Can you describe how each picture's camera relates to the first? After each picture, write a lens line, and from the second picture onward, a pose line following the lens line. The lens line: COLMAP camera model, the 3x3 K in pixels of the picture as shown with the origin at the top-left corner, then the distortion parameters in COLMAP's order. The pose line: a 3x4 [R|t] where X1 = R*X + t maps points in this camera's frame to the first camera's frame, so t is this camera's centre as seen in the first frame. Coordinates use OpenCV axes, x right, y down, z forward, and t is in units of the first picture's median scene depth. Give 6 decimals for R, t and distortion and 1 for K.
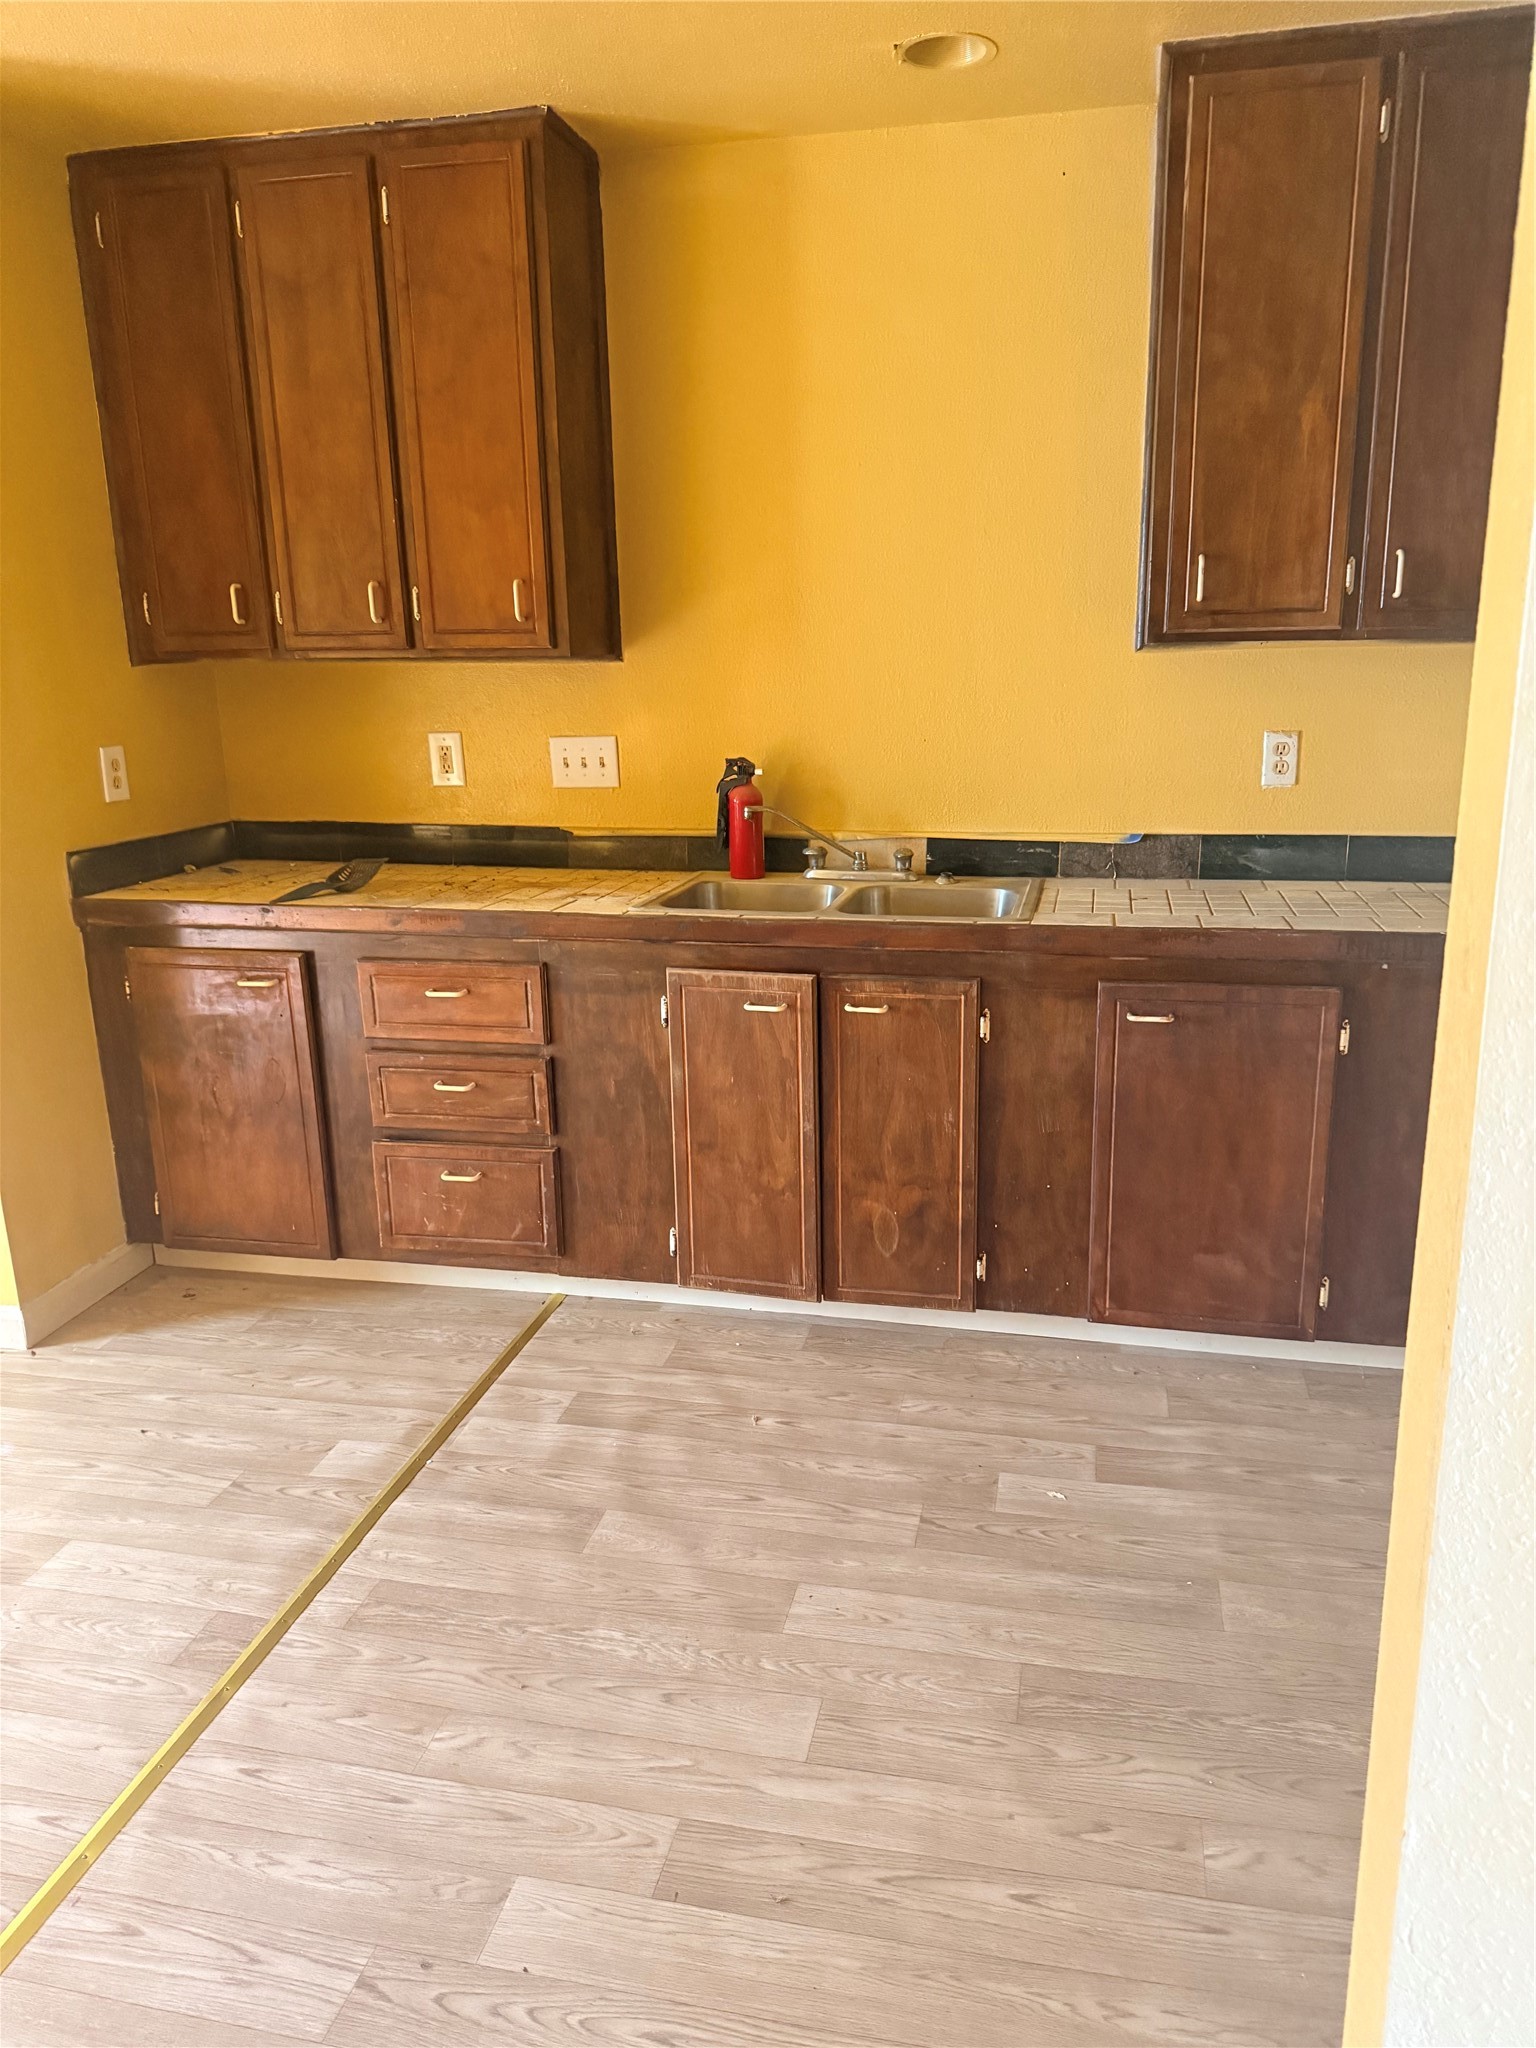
lens RADIAL K [[1446.3, 0, 773.2], [0, 1446.3, 1031.3], [0, 0, 1]] dist [-0.007615, -0.014339]
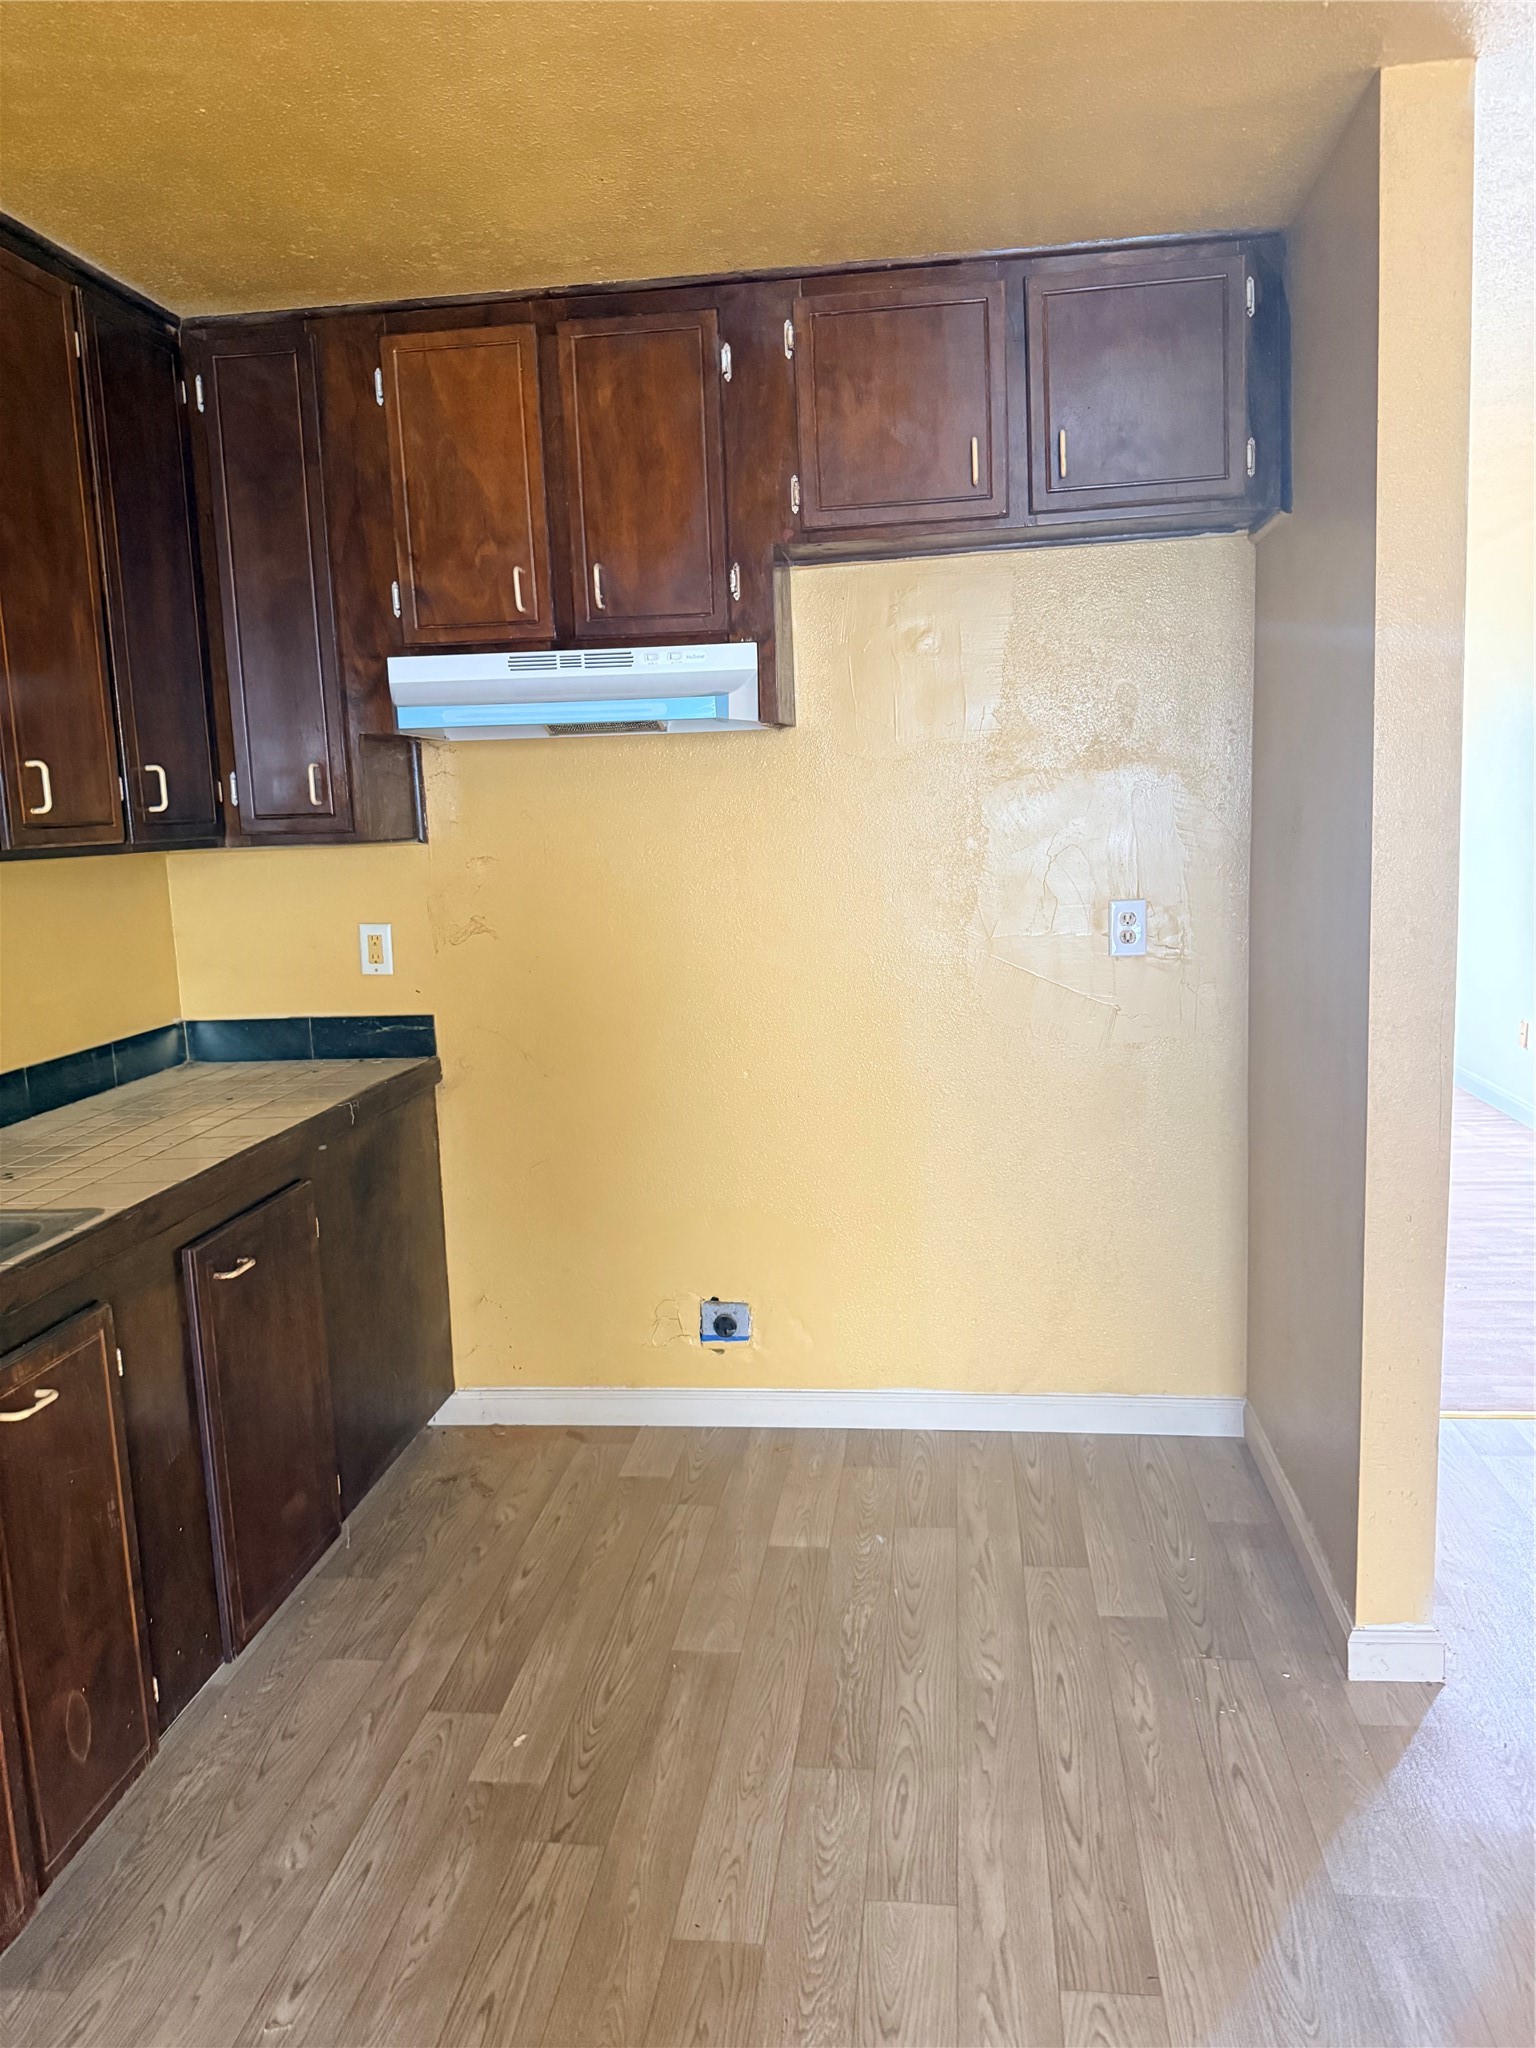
lens RADIAL K [[1446.3, 0, 778.6], [0, 1446.3, 1005.7], [0, 0, 1]] dist [-0.007615, -0.014339]
pose [[-0.081995, -0.134655, 0.987494, -0.845058], [0.307724, 0.938997, 0.153593, -0.270009], [-0.947936, 0.316469, -0.035557, 0.914807]]
